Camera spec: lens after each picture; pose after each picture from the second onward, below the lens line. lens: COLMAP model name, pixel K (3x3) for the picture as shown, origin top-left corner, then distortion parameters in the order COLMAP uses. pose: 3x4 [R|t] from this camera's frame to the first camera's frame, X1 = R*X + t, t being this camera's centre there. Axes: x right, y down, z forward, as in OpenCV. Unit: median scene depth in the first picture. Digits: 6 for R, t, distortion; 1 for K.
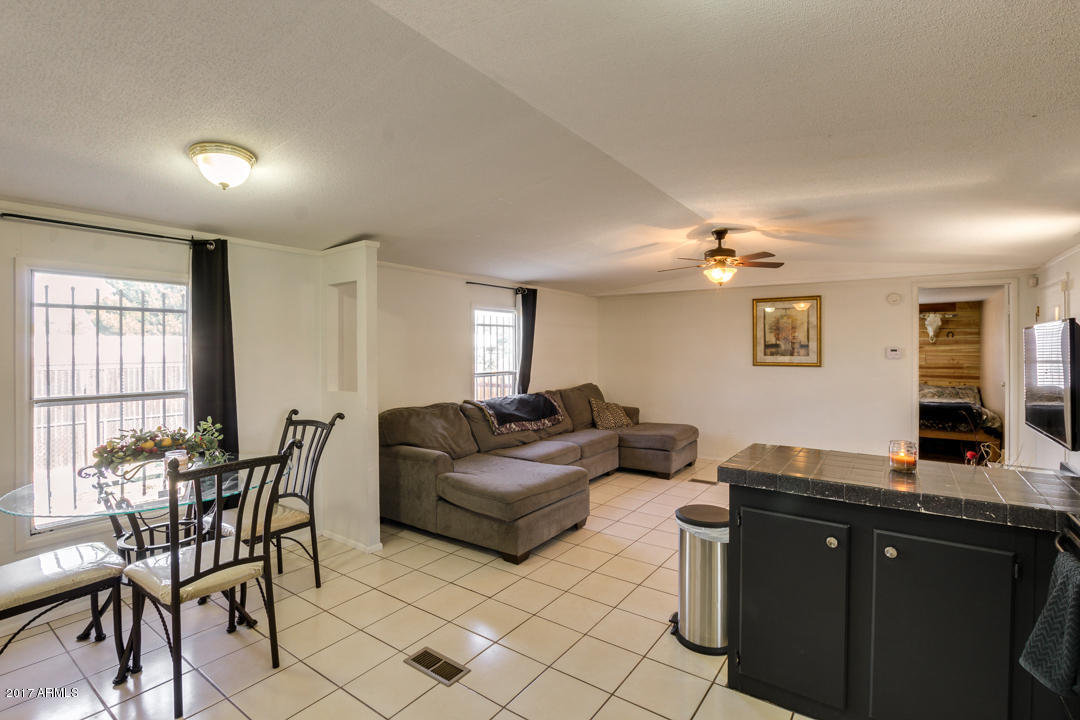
lens RADIAL K [[504.9, 0, 544.8], [0, 504.9, 346.1], [0, 0, 1]] dist [-0.024773, 0.000947]
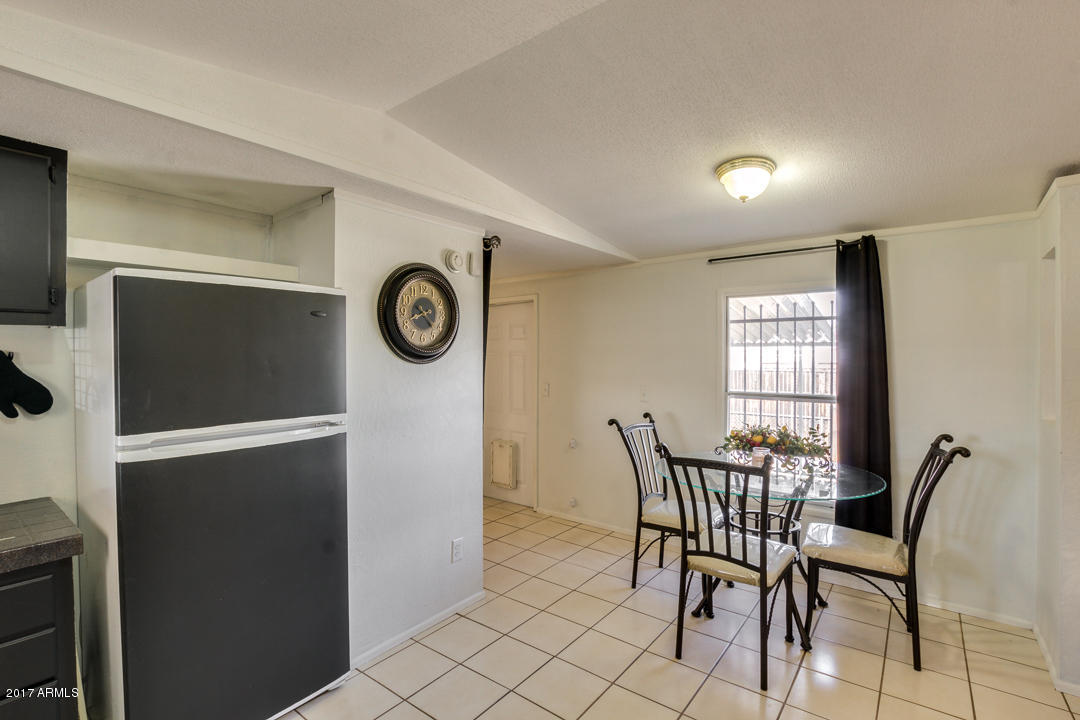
lens RADIAL K [[504.9, 0, 528.7], [0, 504.9, 359.6], [0, 0, 1]] dist [-0.024773, 0.000947]
pose [[-0.064005, 0.012354, -0.997873, 0.305264], [0.004975, 0.999915, 0.012060, 0.000231], [0.997937, -0.004192, -0.064061, 0.433413]]
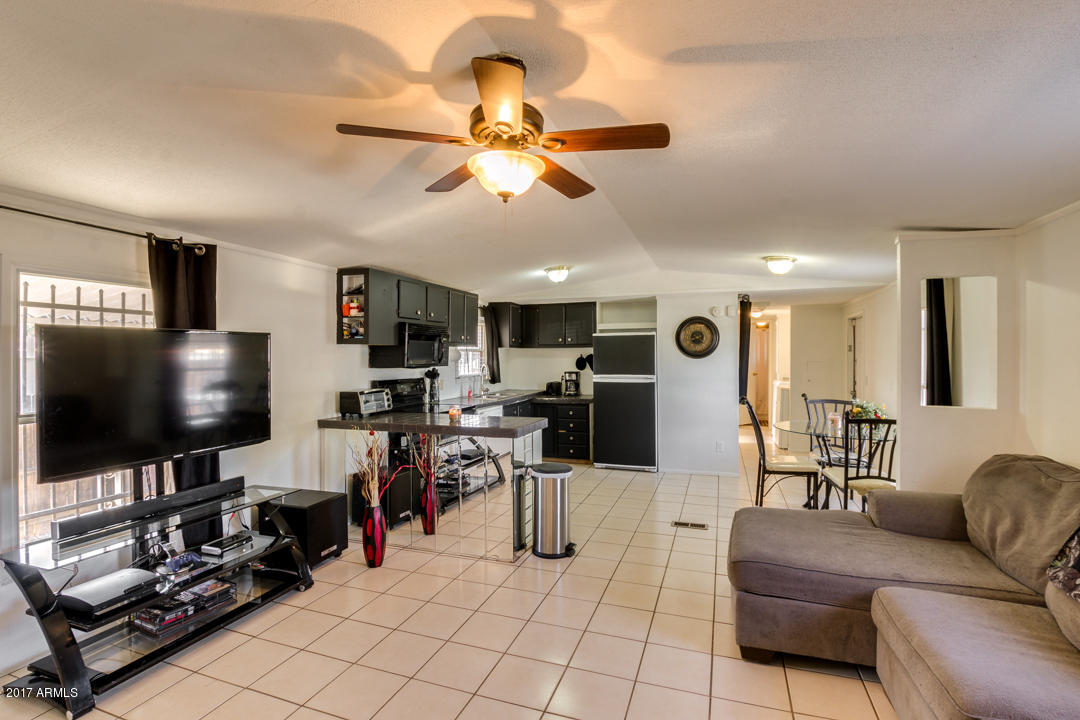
lens RADIAL K [[504.9, 0, 548.4], [0, 504.9, 356.1], [0, 0, 1]] dist [-0.024773, 0.000947]
pose [[-0.961811, 0.005382, -0.273663, 0.574397], [0.005731, 0.999983, -0.000475, 0.003826], [0.273656, -0.002025, -0.961826, 1.909742]]
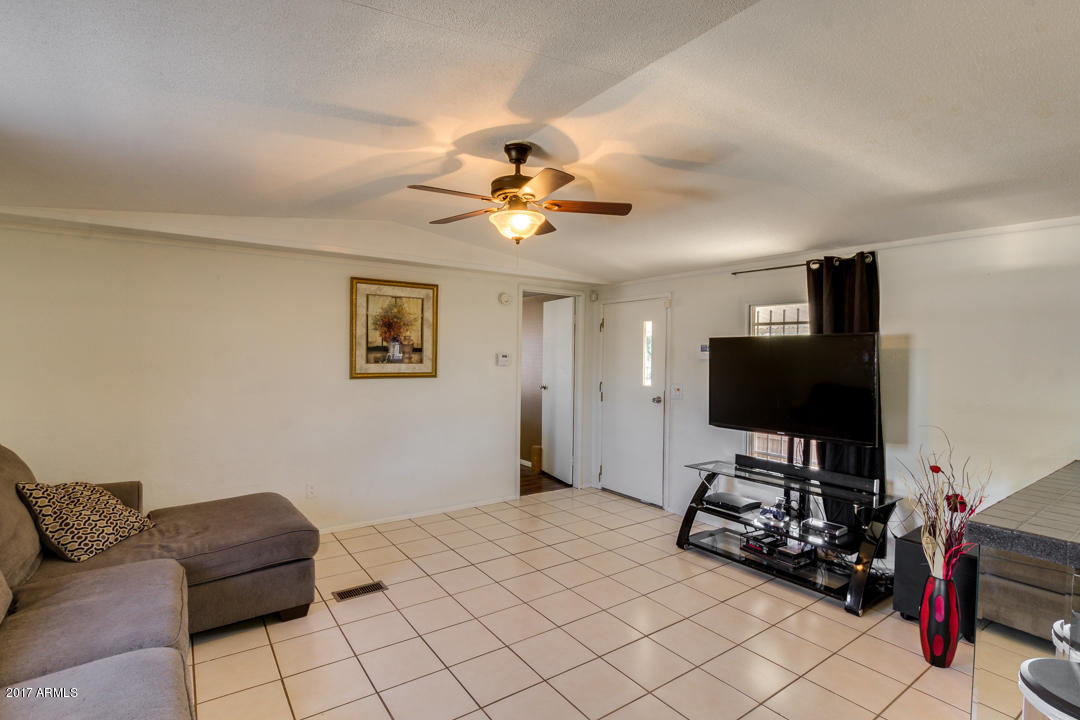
lens RADIAL K [[504.9, 0, 527.5], [0, 504.9, 355.4], [0, 0, 1]] dist [-0.024773, 0.000947]
pose [[0.339087, 0.001232, 0.940754, -0.252437], [-0.016997, 0.999844, 0.004817, 0.003082], [-0.940602, -0.017623, 0.339055, 1.106616]]
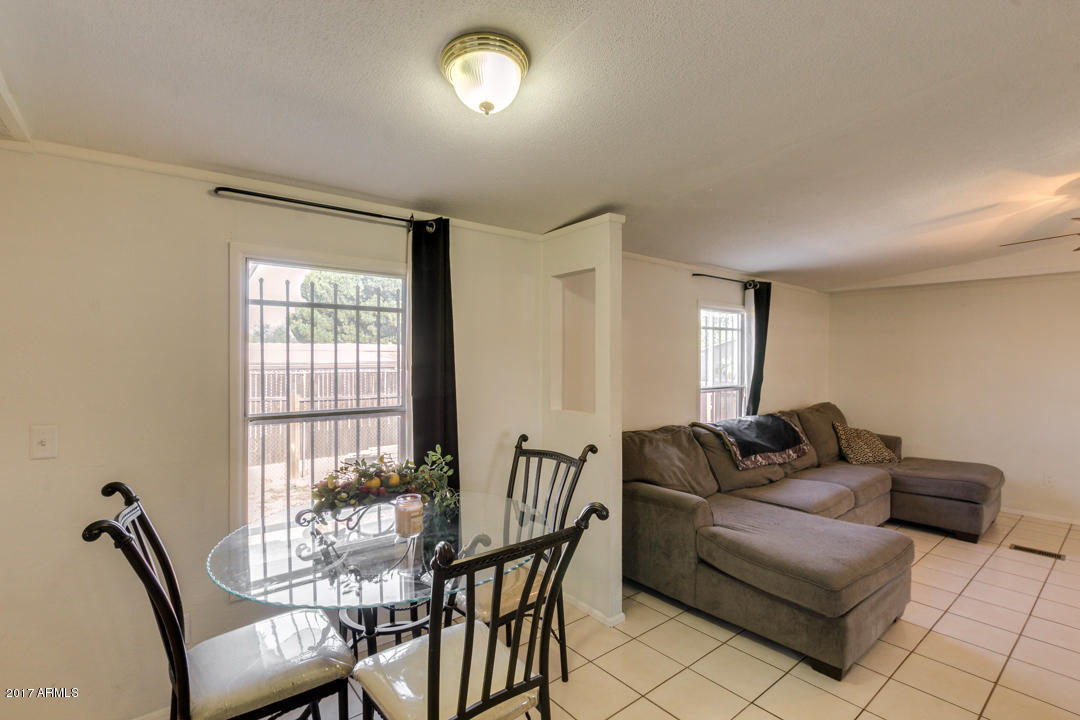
lens RADIAL K [[504.9, 0, 533.2], [0, 504.9, 358.6], [0, 0, 1]] dist [-0.024773, 0.000947]
pose [[0.958093, 0.008090, -0.286344, -0.276223], [-0.005534, 0.999937, 0.009732, 0.000760], [0.286405, -0.007740, 0.958077, 0.269071]]
